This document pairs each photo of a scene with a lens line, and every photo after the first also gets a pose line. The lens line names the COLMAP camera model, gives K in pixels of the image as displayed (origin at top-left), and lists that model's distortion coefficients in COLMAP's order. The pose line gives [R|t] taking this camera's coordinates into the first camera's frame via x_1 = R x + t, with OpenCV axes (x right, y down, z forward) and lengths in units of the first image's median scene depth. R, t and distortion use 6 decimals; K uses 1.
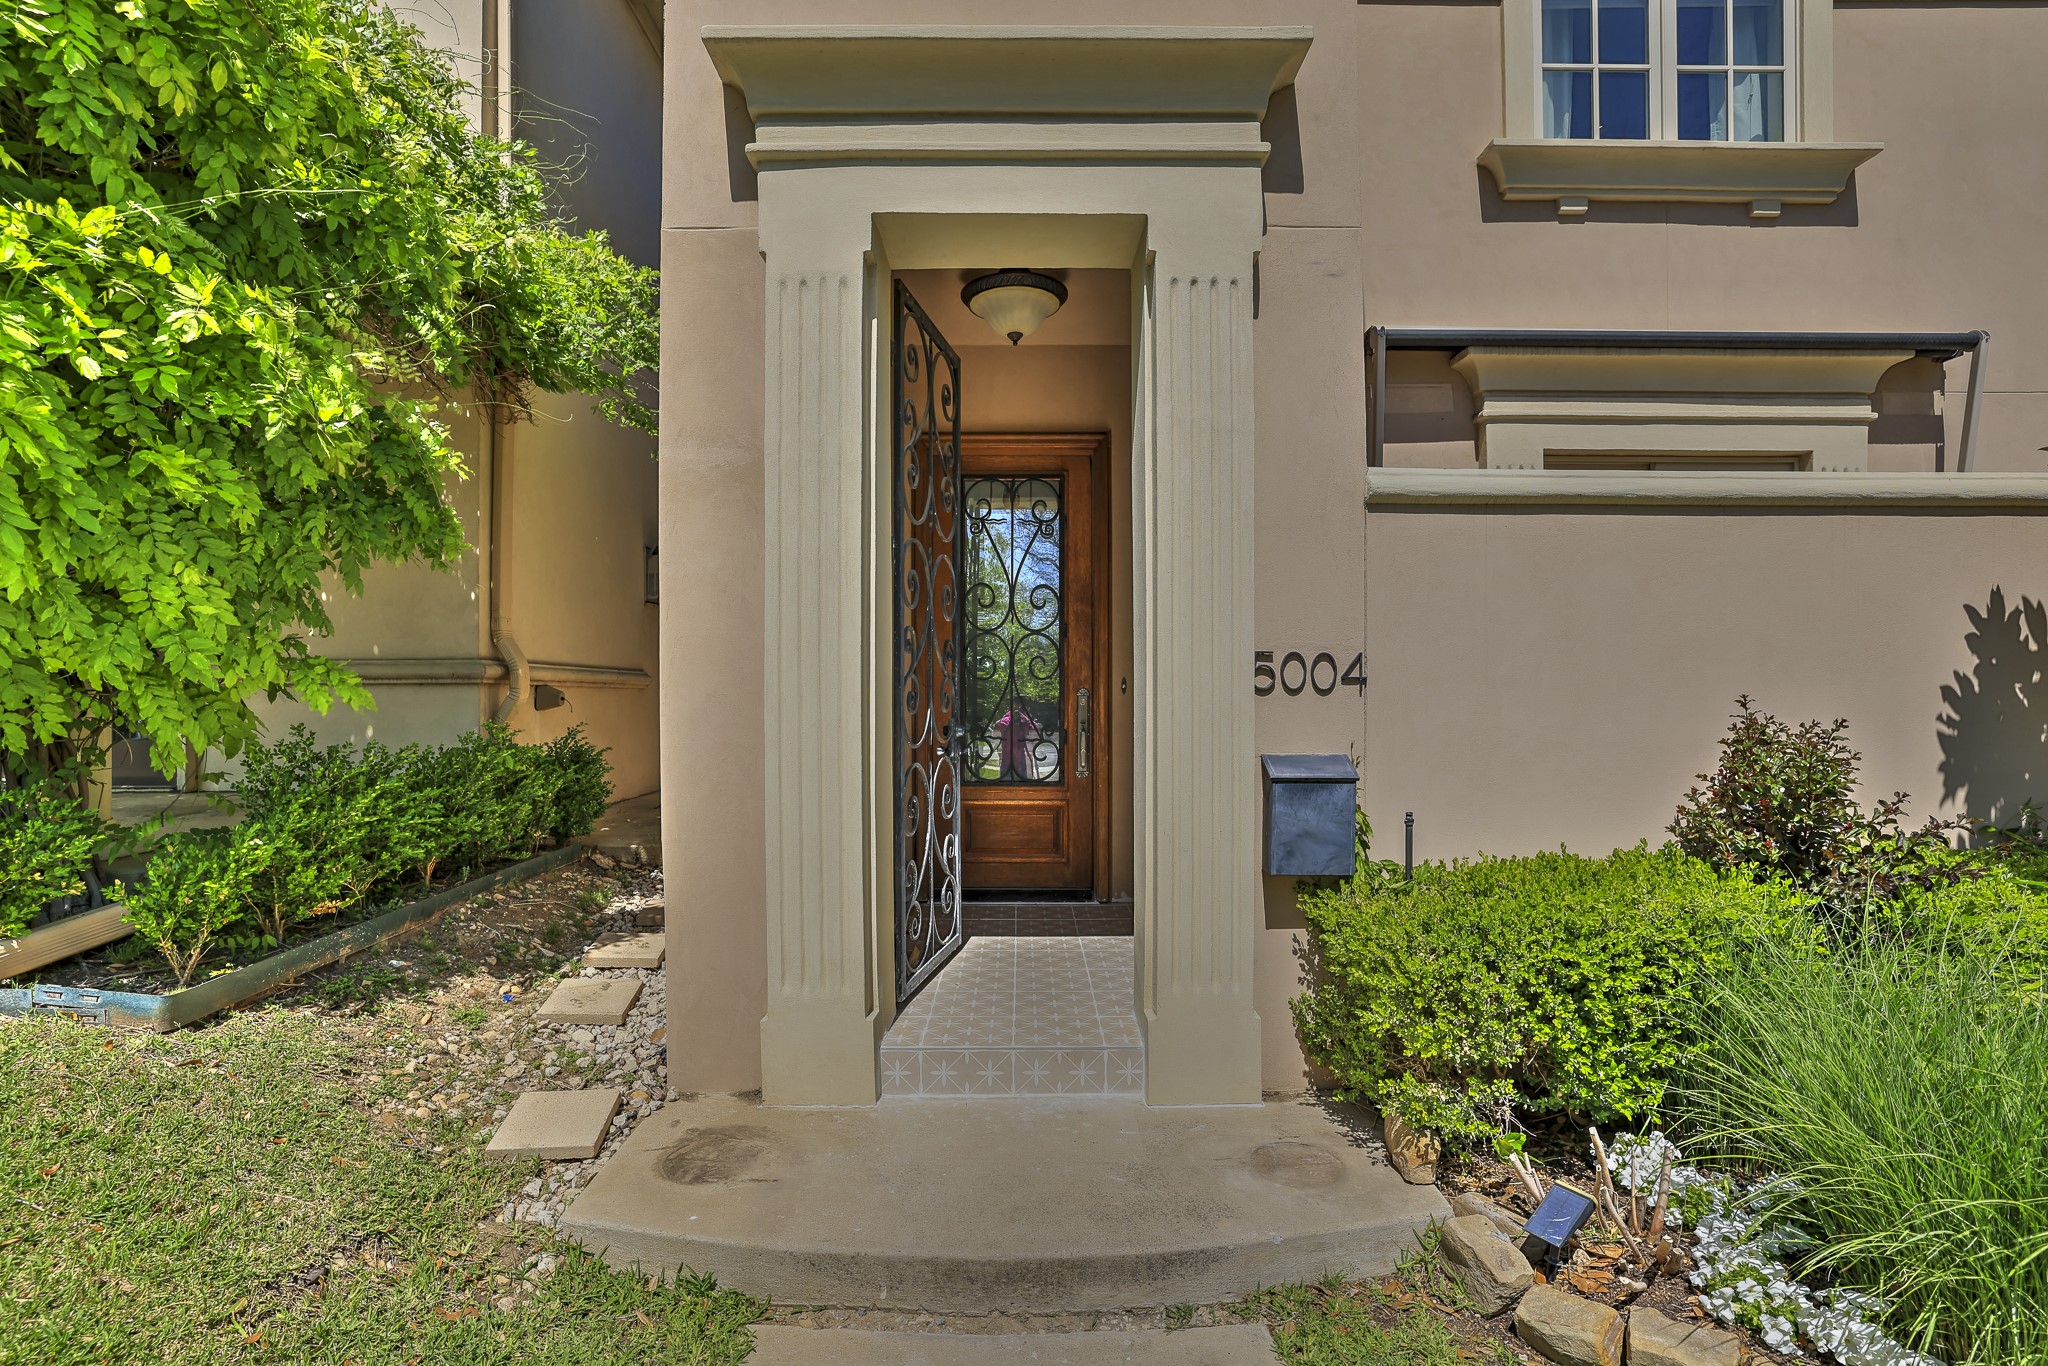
lens RADIAL K [[1027.8, 0, 1024.0], [0, 1027.8, 683.0], [0, 0, 1]] dist [0.000099, -0.000021]
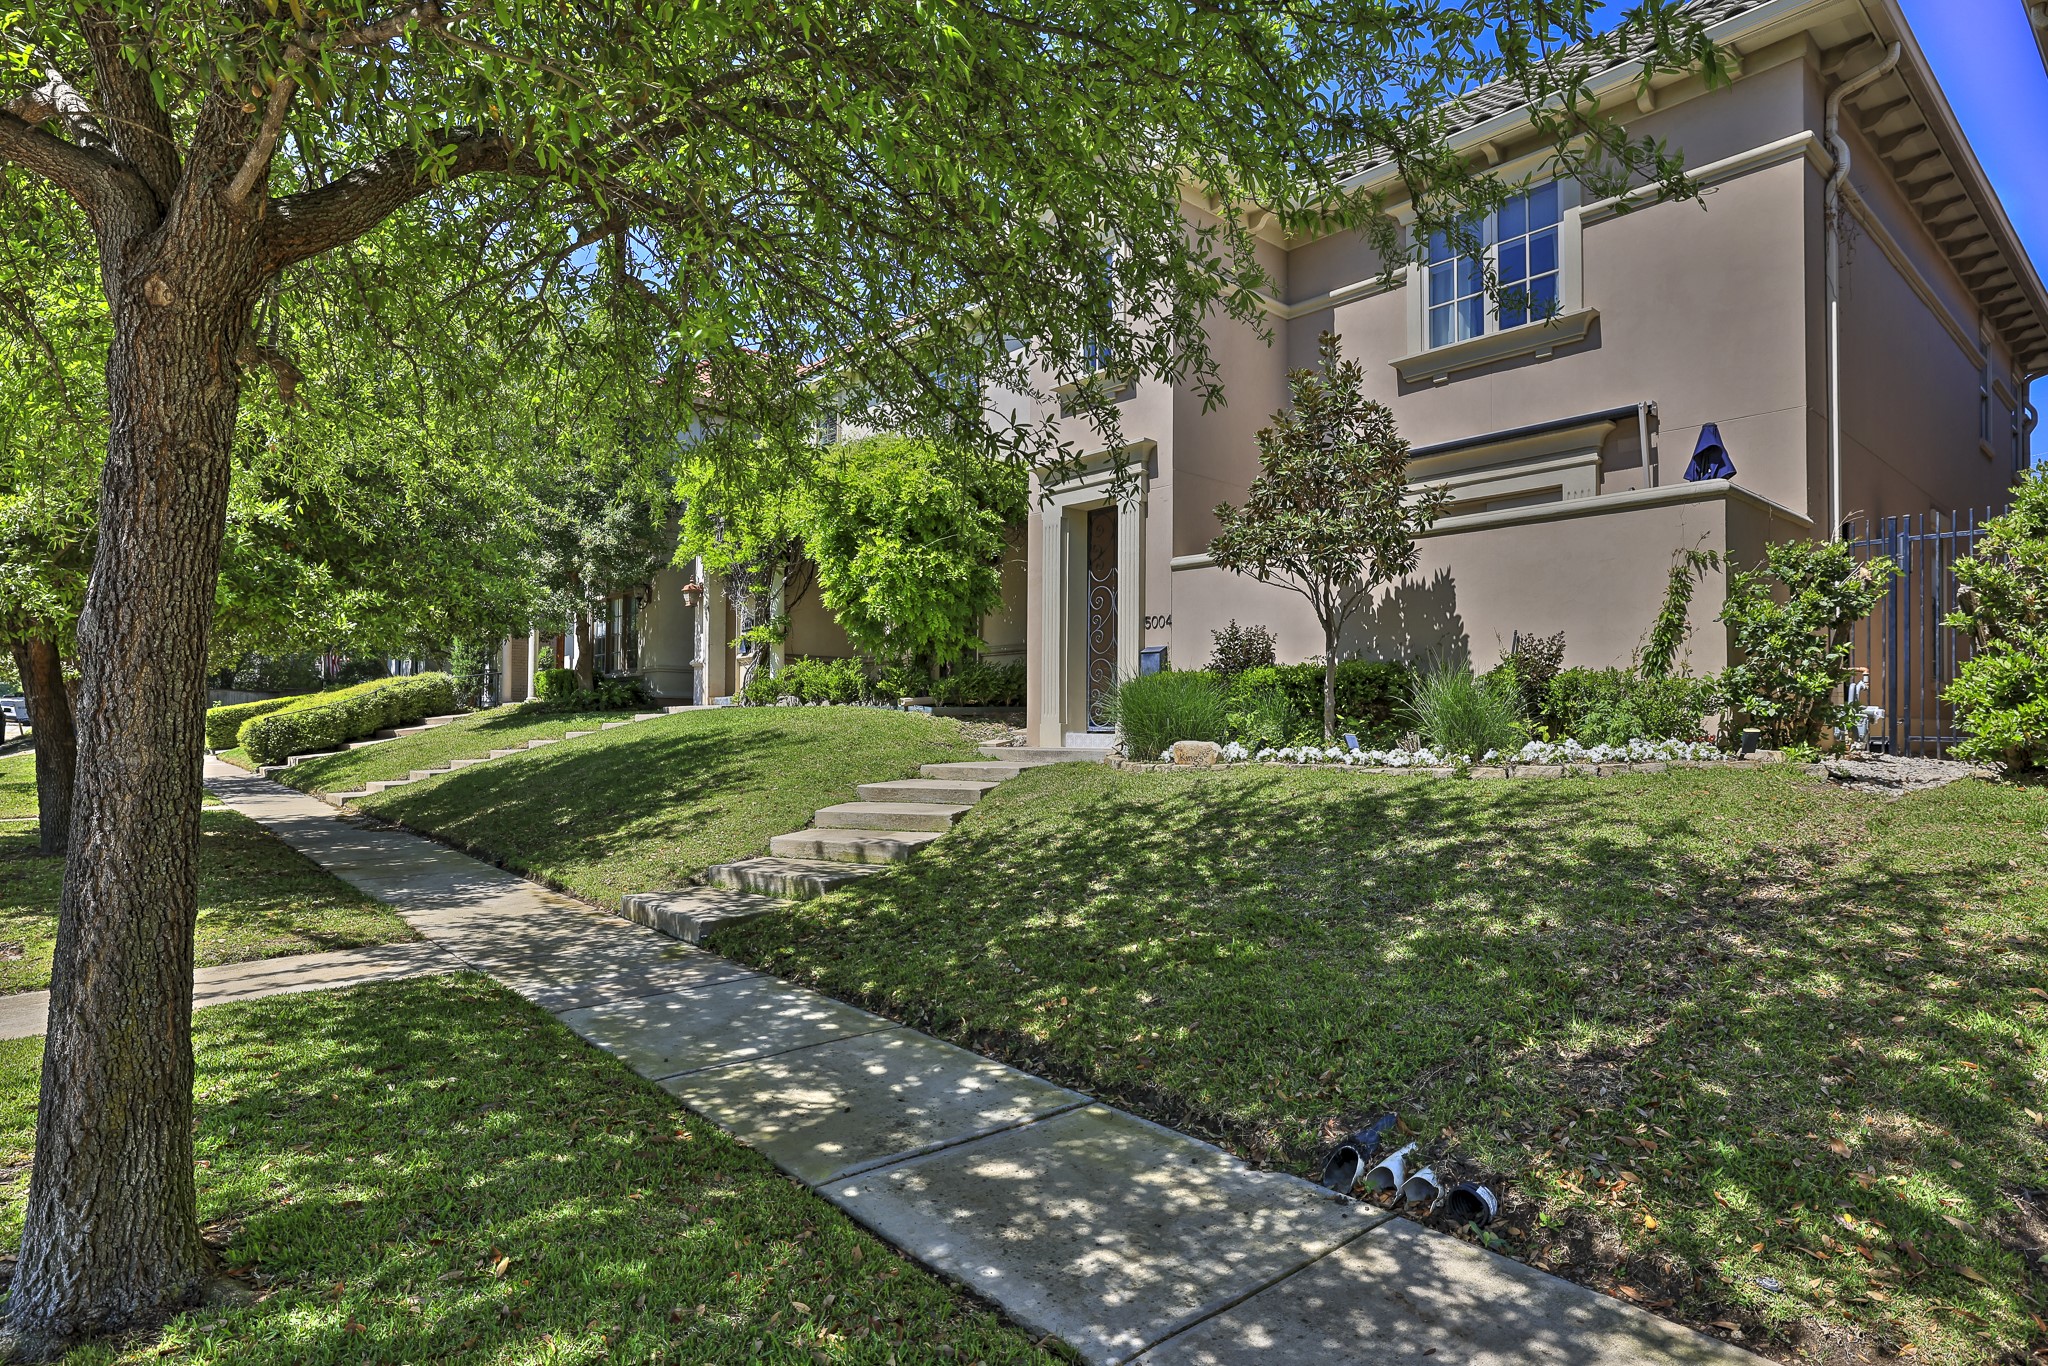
lens RADIAL K [[1080.0, 0, 1024.0], [0, 1080.0, 683.0], [0, 0, 1]] dist [-0.000312, 0.000006]
pose [[0.649449, -0.021396, -0.760104, 2.634650], [-0.002256, 0.999545, -0.030063, 0.298396], [0.760402, 0.021239, 0.649105, -1.572210]]
